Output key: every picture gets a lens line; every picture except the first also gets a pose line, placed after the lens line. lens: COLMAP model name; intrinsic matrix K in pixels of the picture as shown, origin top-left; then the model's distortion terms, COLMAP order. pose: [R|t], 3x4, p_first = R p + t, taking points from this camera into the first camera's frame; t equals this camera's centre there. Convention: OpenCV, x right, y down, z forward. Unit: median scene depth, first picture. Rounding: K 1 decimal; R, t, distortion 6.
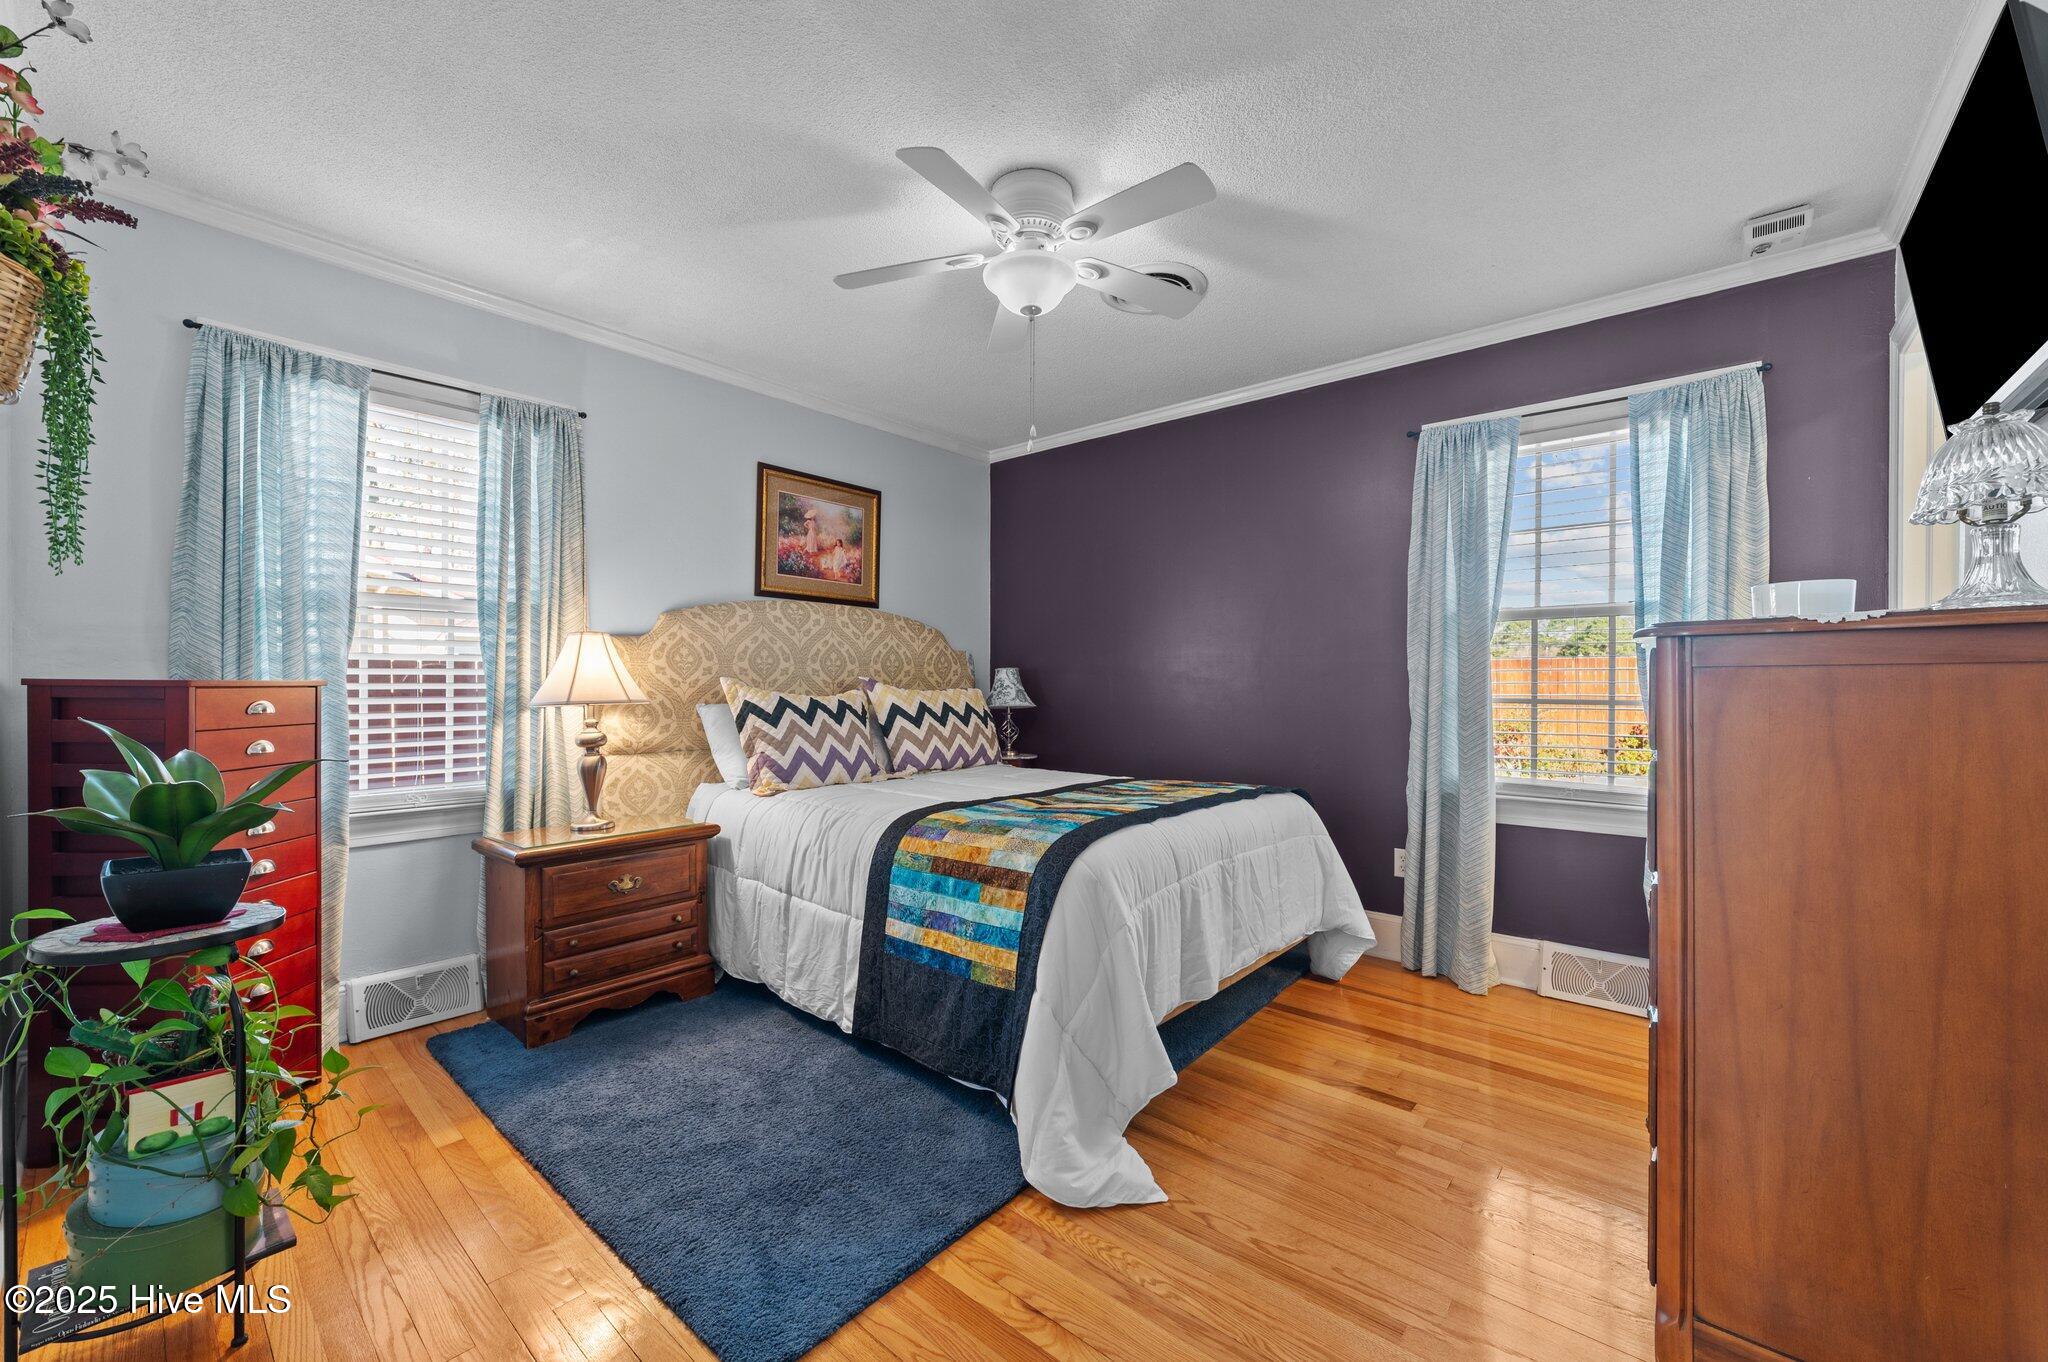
lens RADIAL K [[788.6, 0, 1014.6], [0, 788.6, 684.5], [0, 0, 1]] dist [-0.010491, -0.000088]
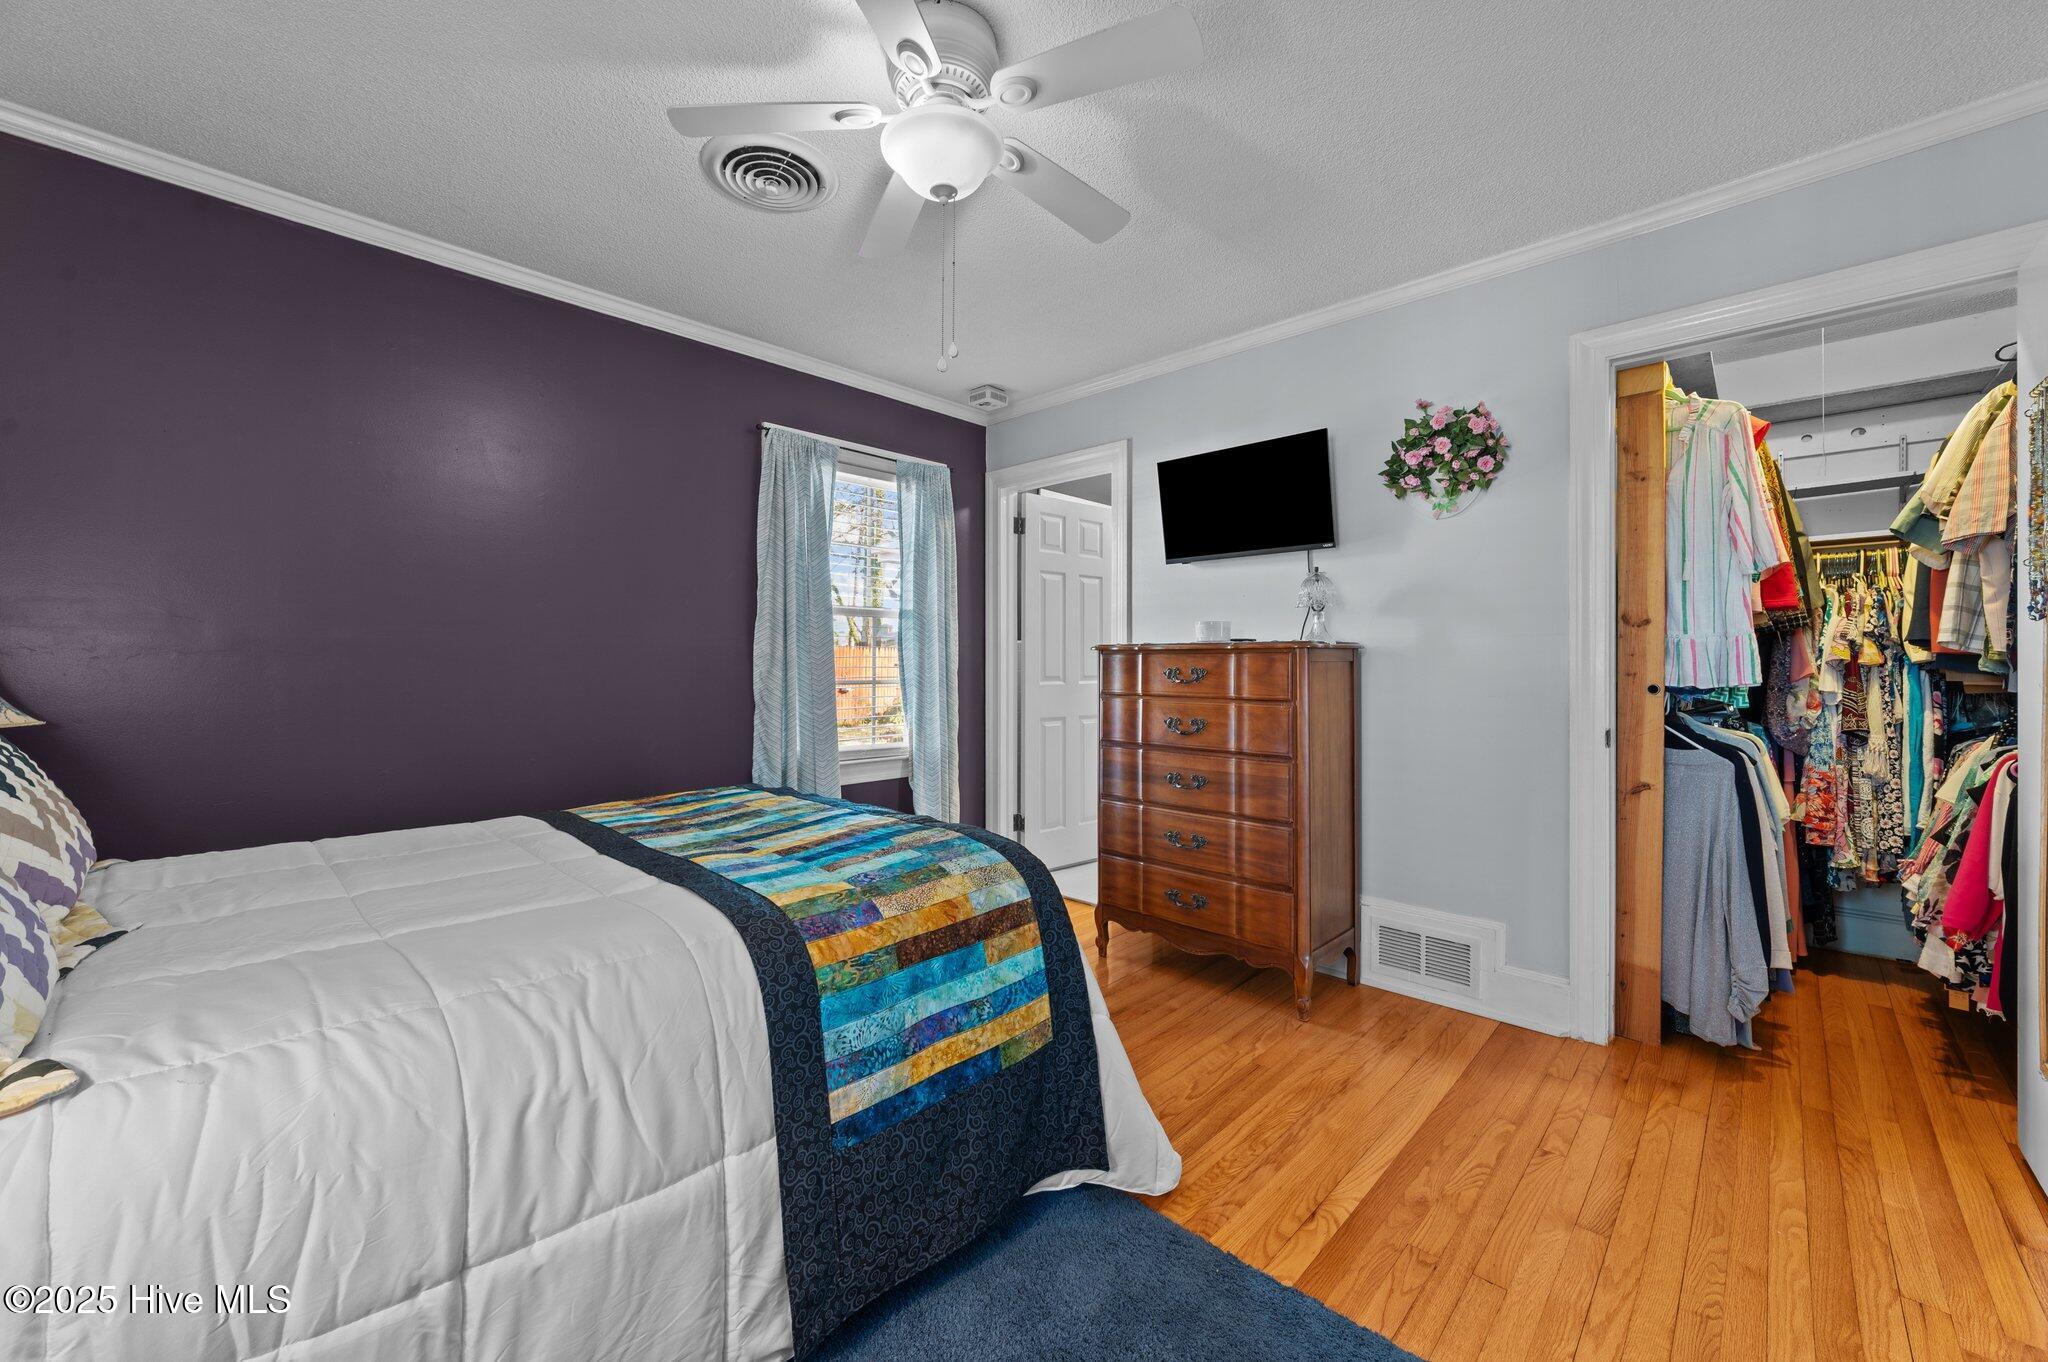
lens RADIAL K [[788.6, 0, 1015.2], [0, 788.6, 672.7], [0, 0, 1]] dist [-0.010491, -0.000088]
pose [[0.060002, -0.006191, 0.998179, -0.746433], [-0.004235, 0.999970, 0.006457, -0.003613], [-0.998189, -0.004615, 0.059974, 0.891543]]
